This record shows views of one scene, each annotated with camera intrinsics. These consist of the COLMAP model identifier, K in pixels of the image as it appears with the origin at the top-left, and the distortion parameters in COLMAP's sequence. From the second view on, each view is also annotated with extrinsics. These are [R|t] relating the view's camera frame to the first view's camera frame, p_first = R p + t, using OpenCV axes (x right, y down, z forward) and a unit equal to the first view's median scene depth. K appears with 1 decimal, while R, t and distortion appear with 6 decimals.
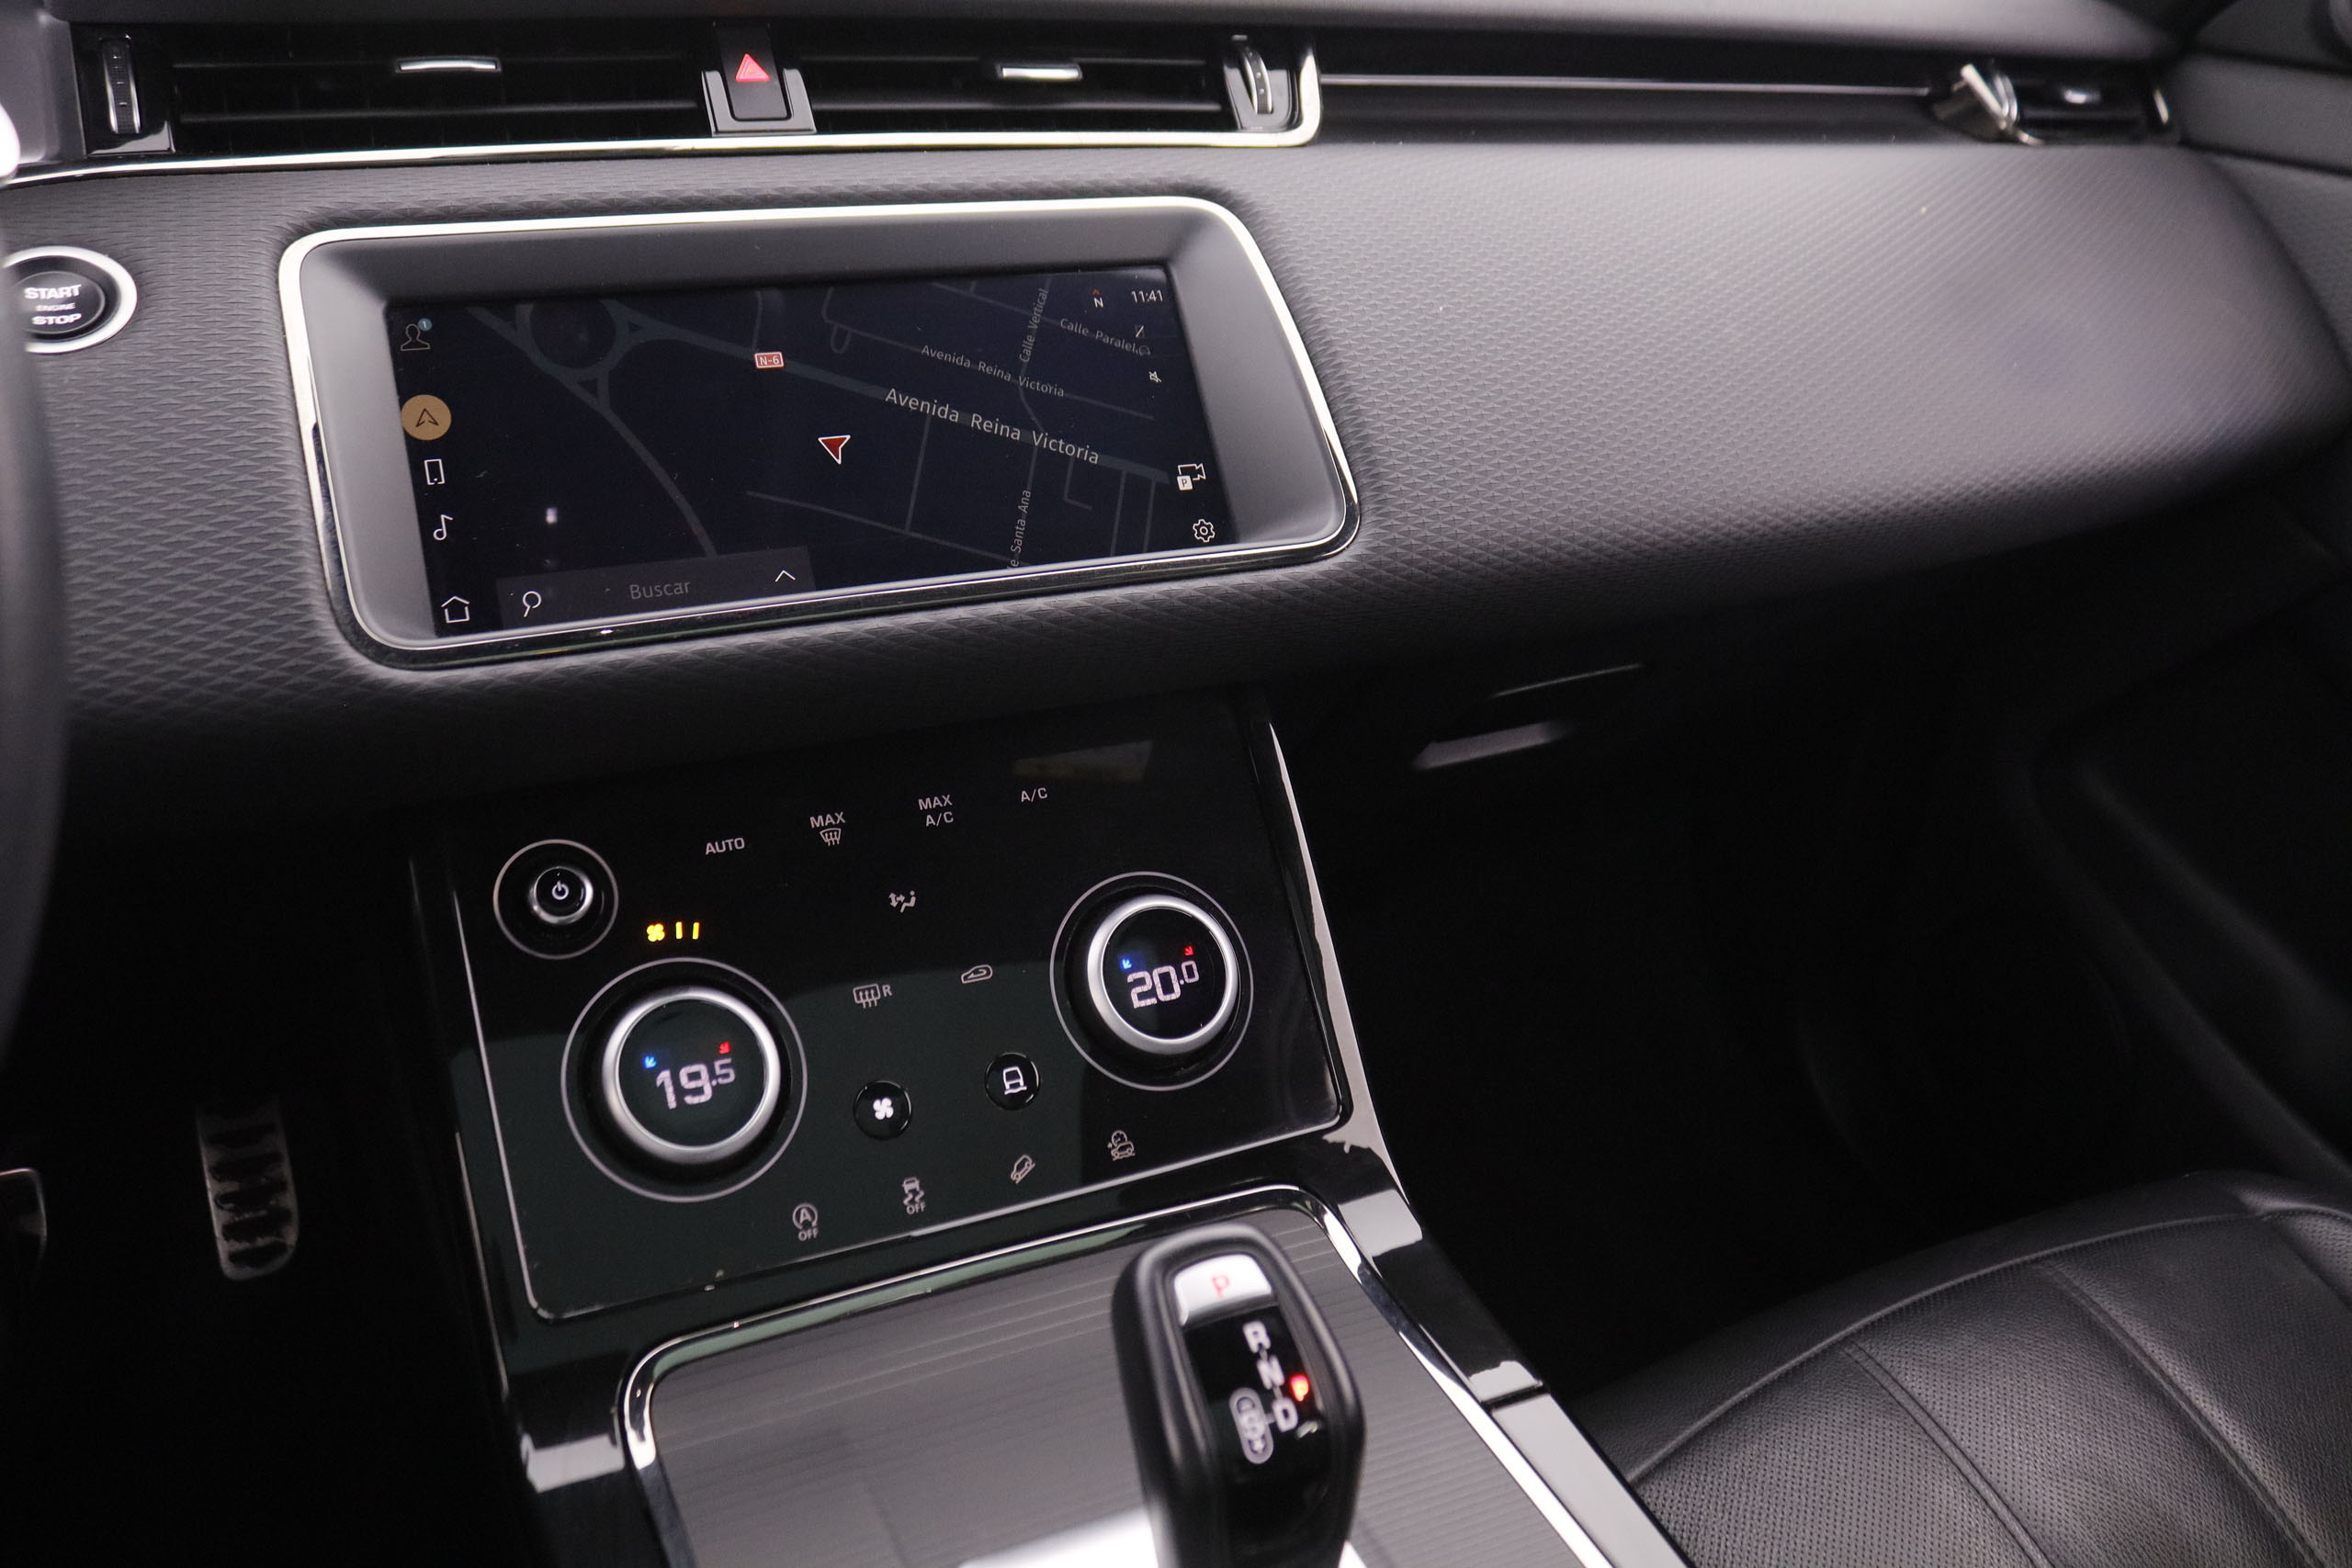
lens RADIAL K [[1875.9, 0, 1176.0], [0, 1875.9, 784.0], [0, 0, 1]] dist [-0.185334, 0.162667]
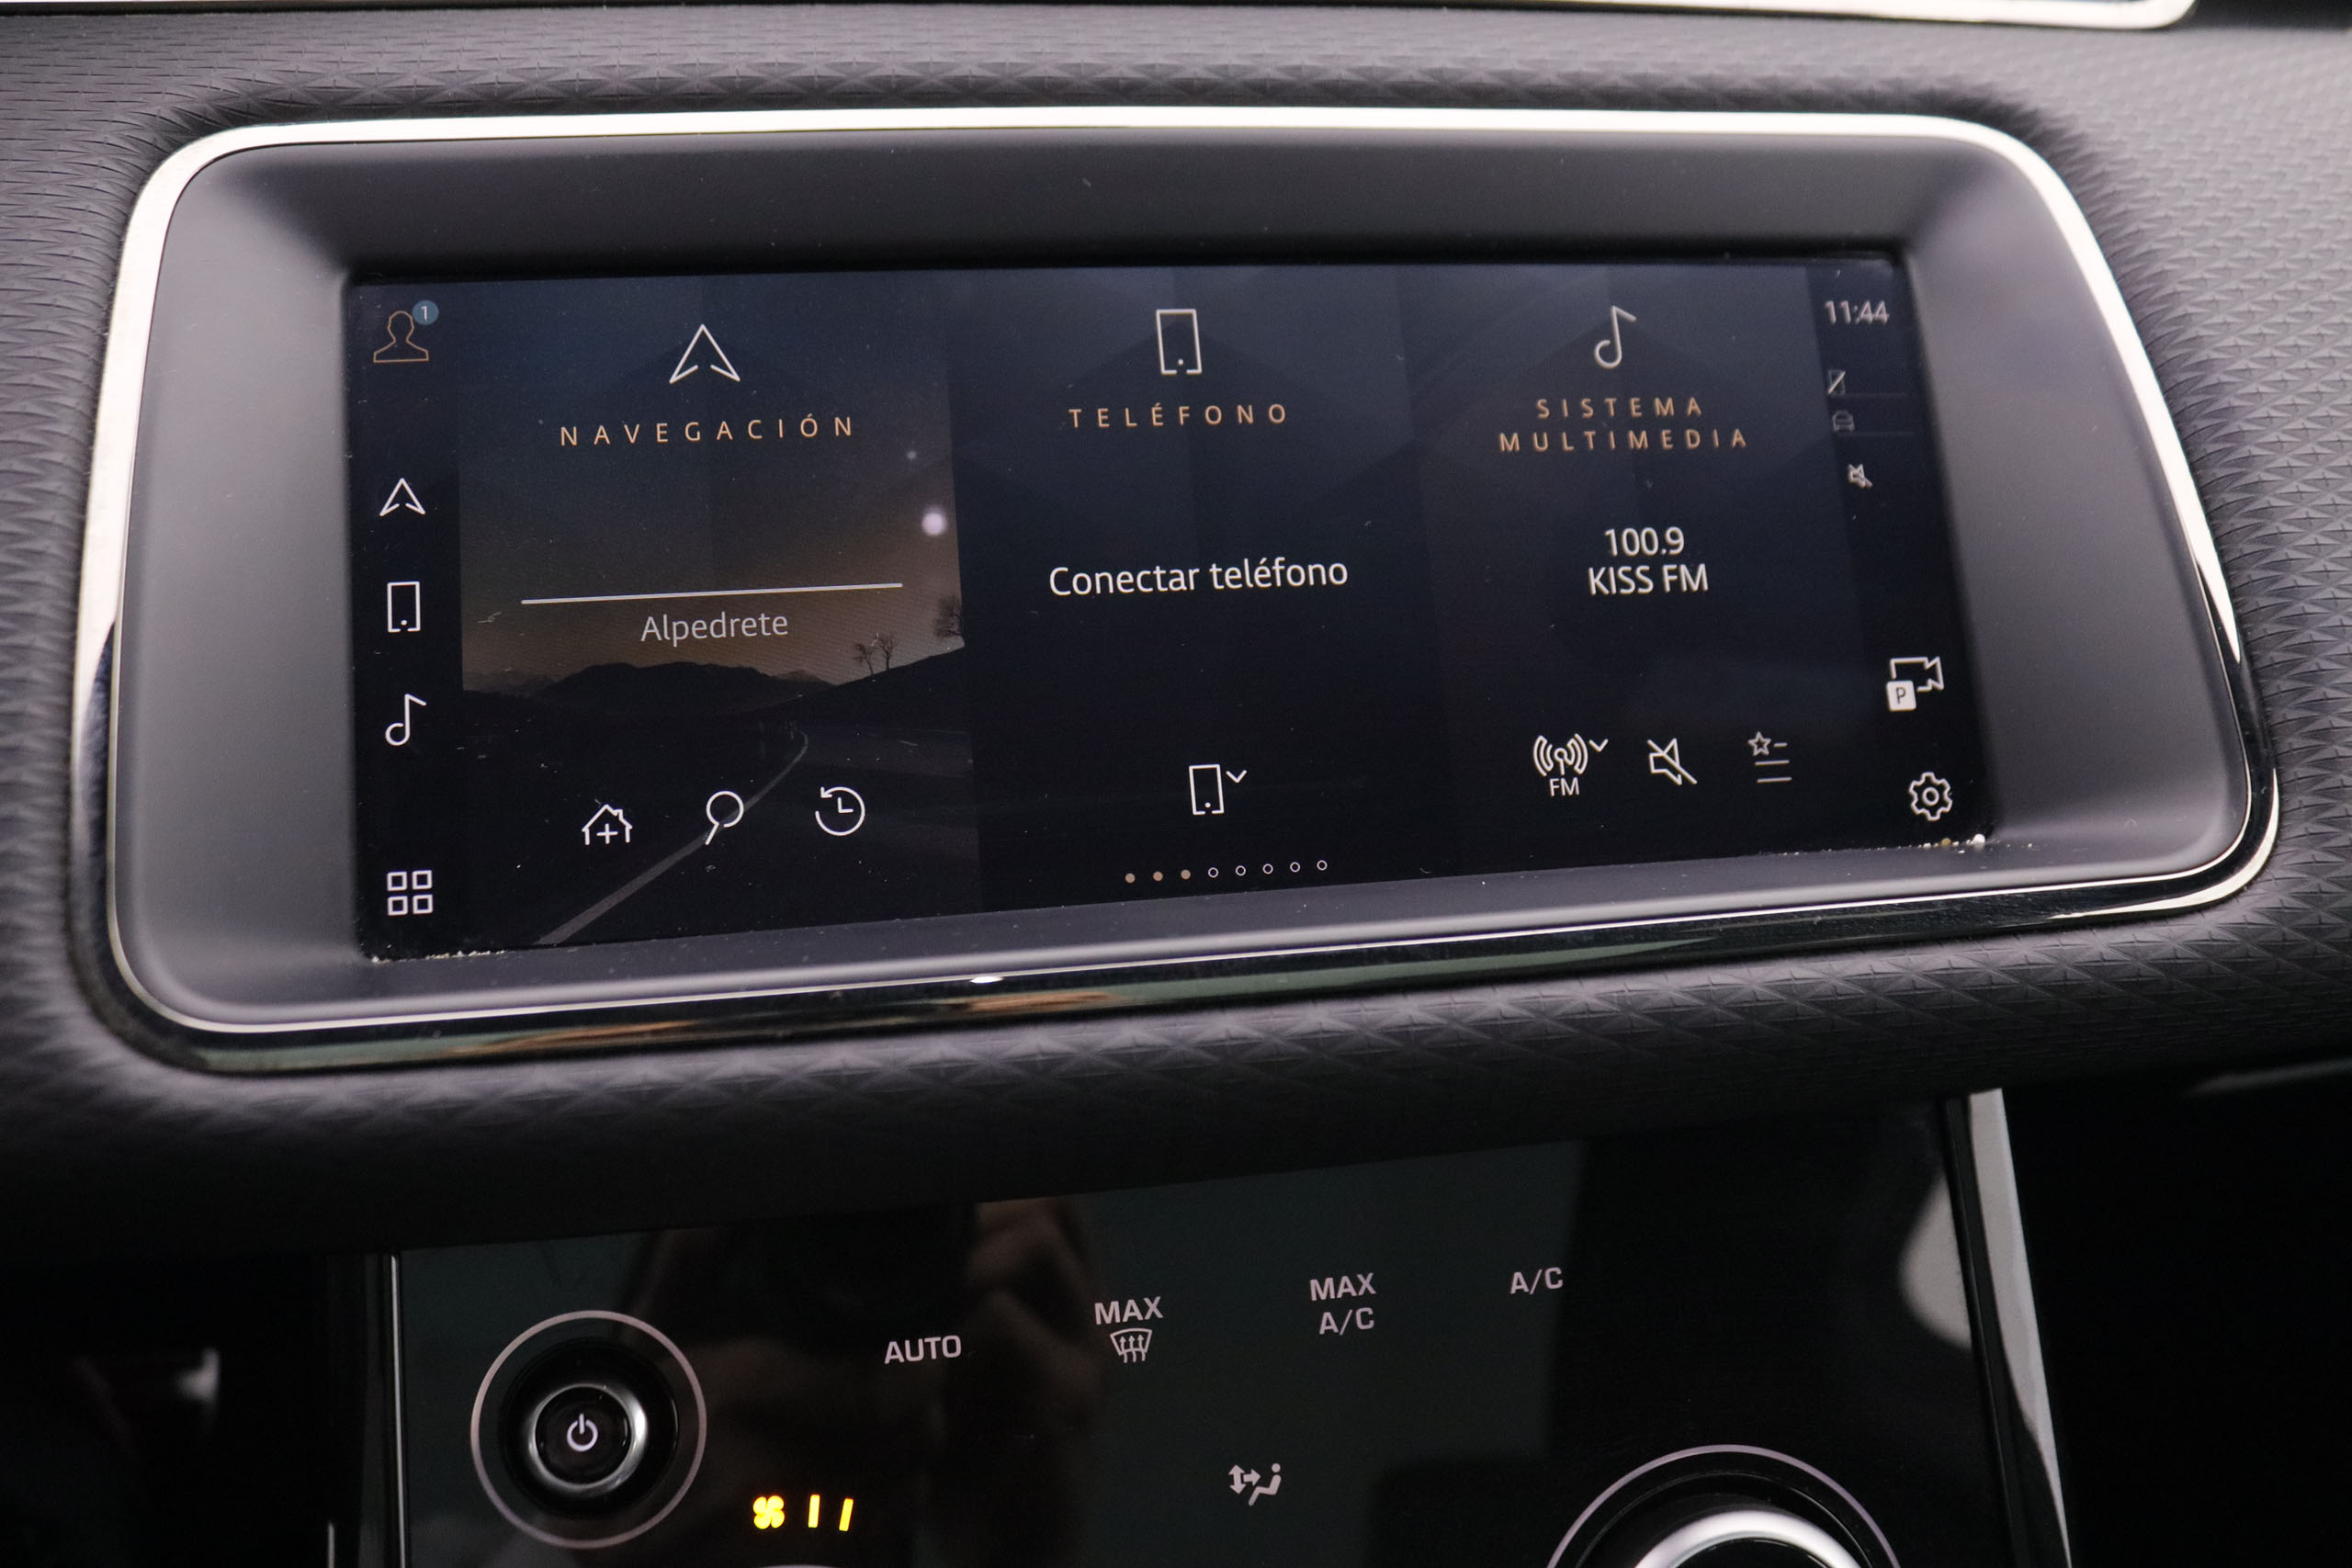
lens RADIAL K [[2068.6, 0, 1188.5], [0, 2068.6, 794.4], [0, 0, 1]] dist [-0.150121, 0.108099]
pose [[0.962994, 0.102061, -0.249451, -0.043314], [-0.098160, 0.994775, 0.028061, -0.140046], [0.251011, -0.002537, 0.967981, 0.451330]]
